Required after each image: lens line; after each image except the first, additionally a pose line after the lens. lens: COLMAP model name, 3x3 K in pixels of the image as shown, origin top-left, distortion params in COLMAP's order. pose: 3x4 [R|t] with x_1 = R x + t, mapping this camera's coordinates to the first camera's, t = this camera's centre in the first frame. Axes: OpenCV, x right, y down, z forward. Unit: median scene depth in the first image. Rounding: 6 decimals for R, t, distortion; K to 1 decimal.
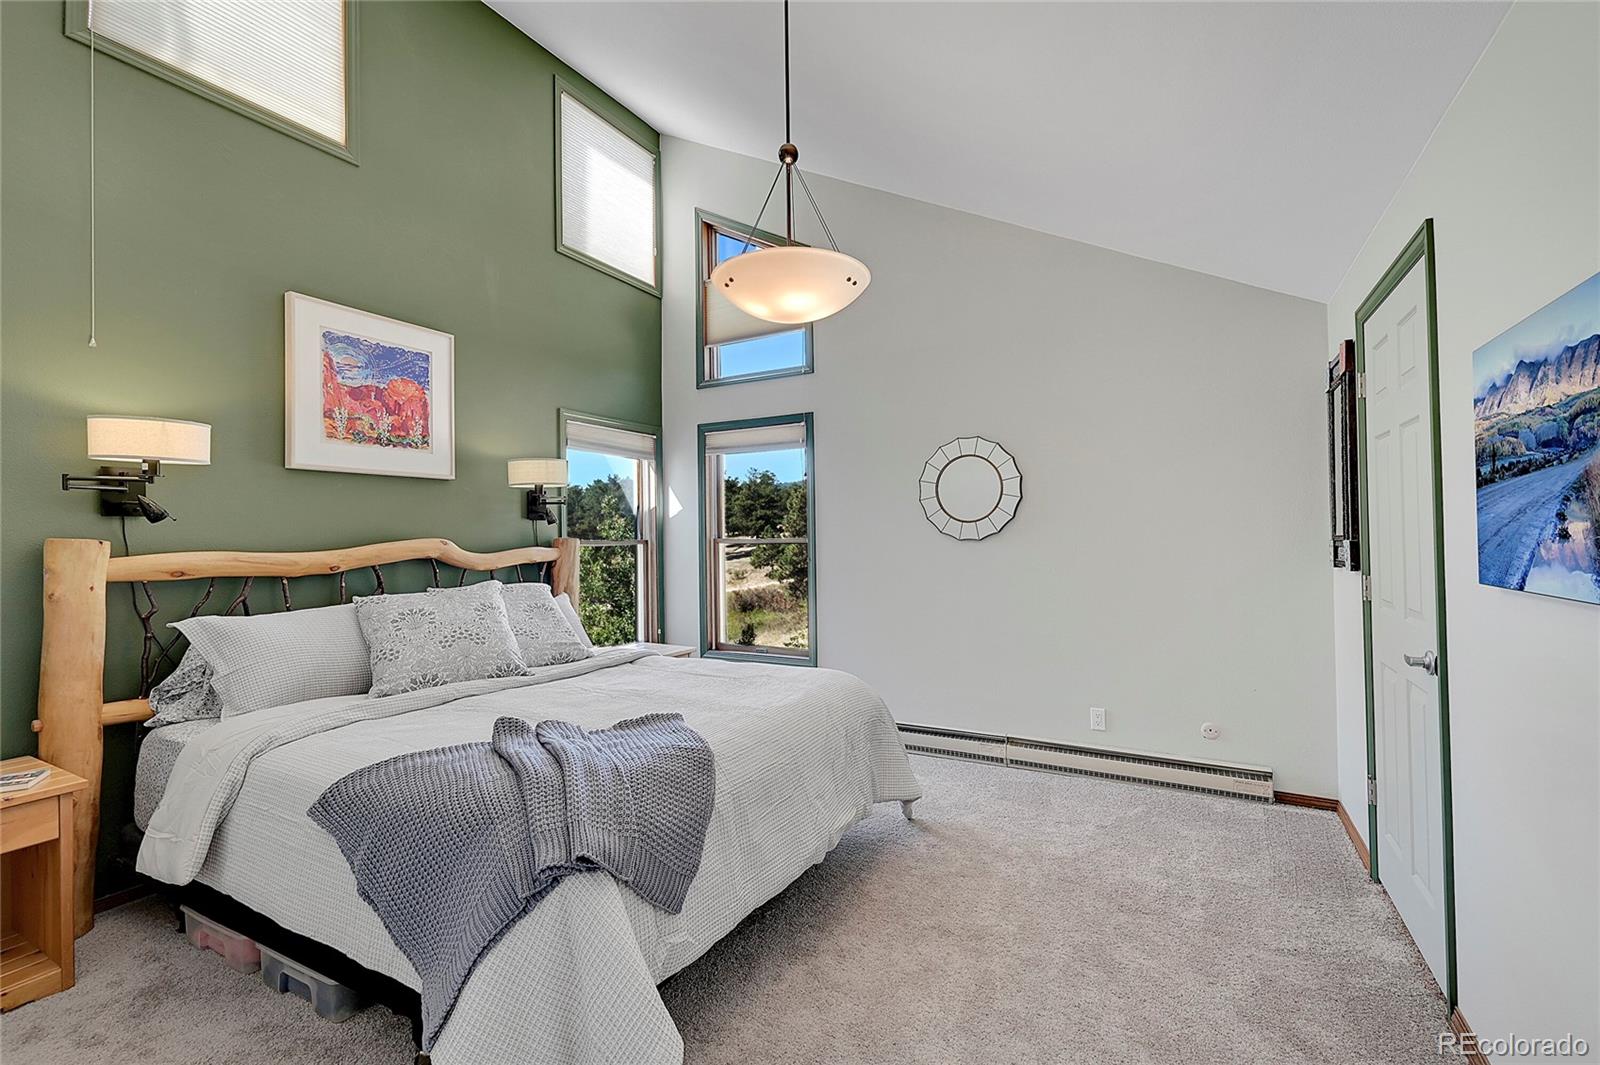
lens RADIAL K [[694.8, 0, 799.7], [0, 694.8, 530.3], [0, 0, 1]] dist [-0.001693, 0.000361]
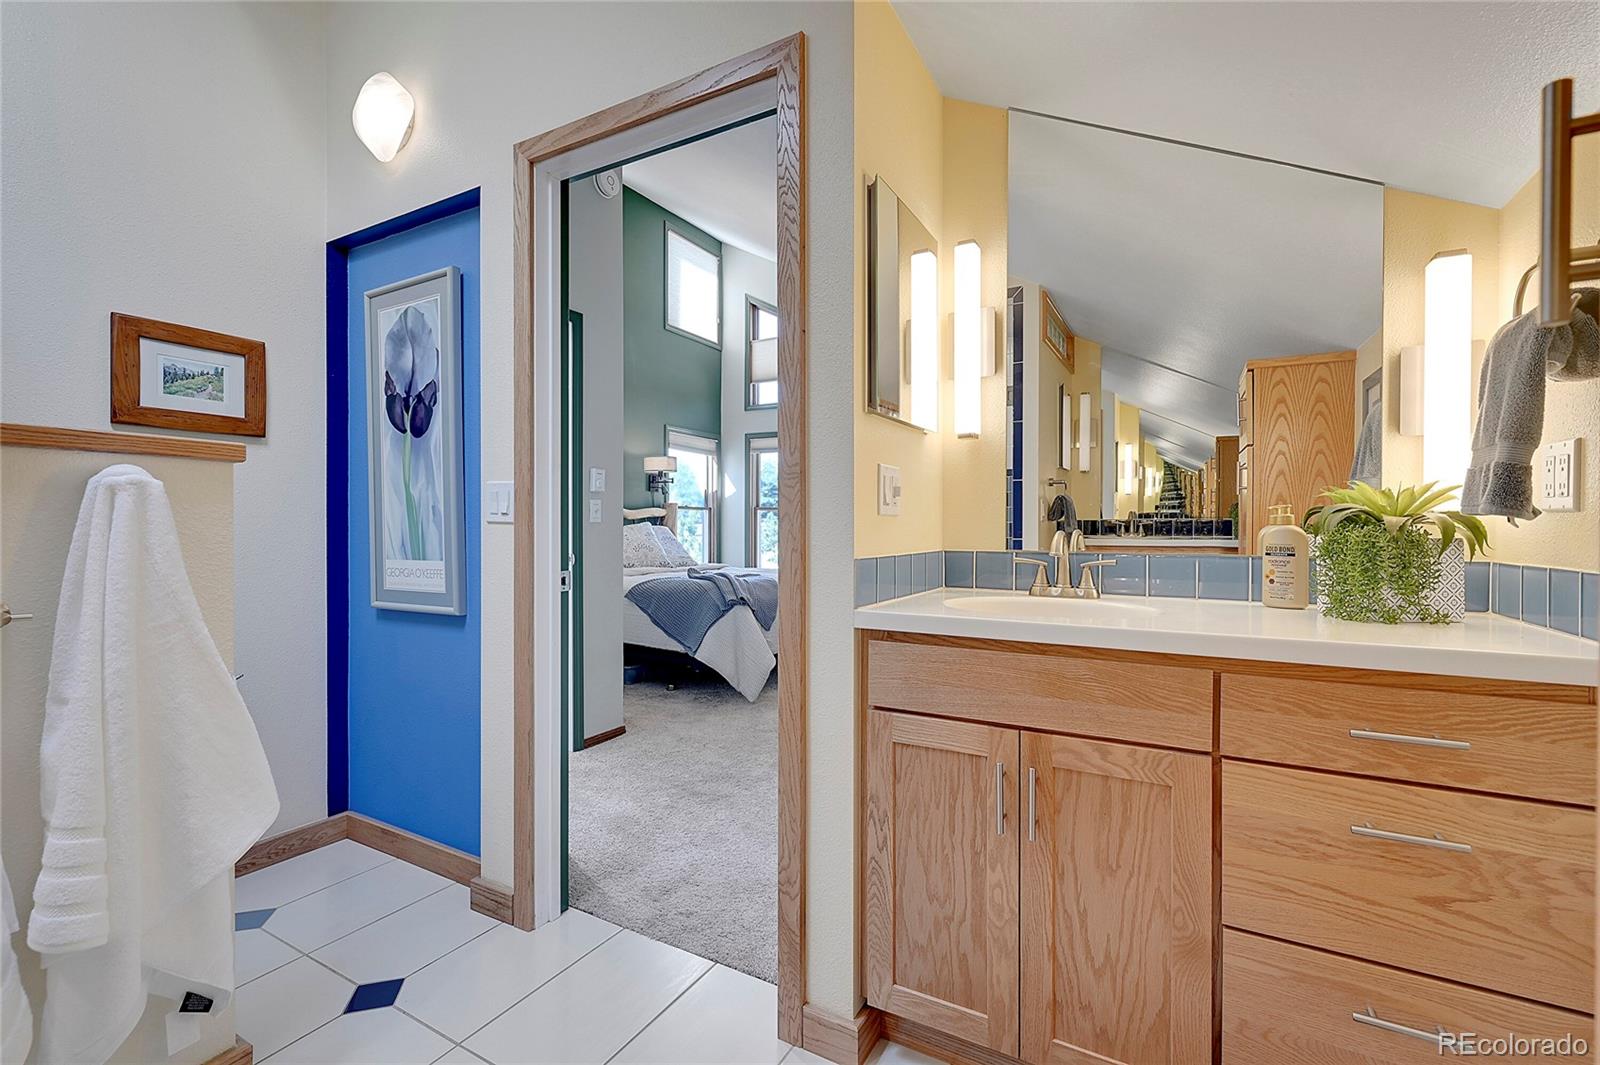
lens RADIAL K [[694.8, 0, 800.2], [0, 694.8, 534.8], [0, 0, 1]] dist [-0.001693, 0.000361]
pose [[0.999897, 0.014341, 0.000086, -0.019821], [-0.014340, 0.999651, 0.022202, 0.038548], [0.000233, -0.022201, 0.999754, -0.567374]]
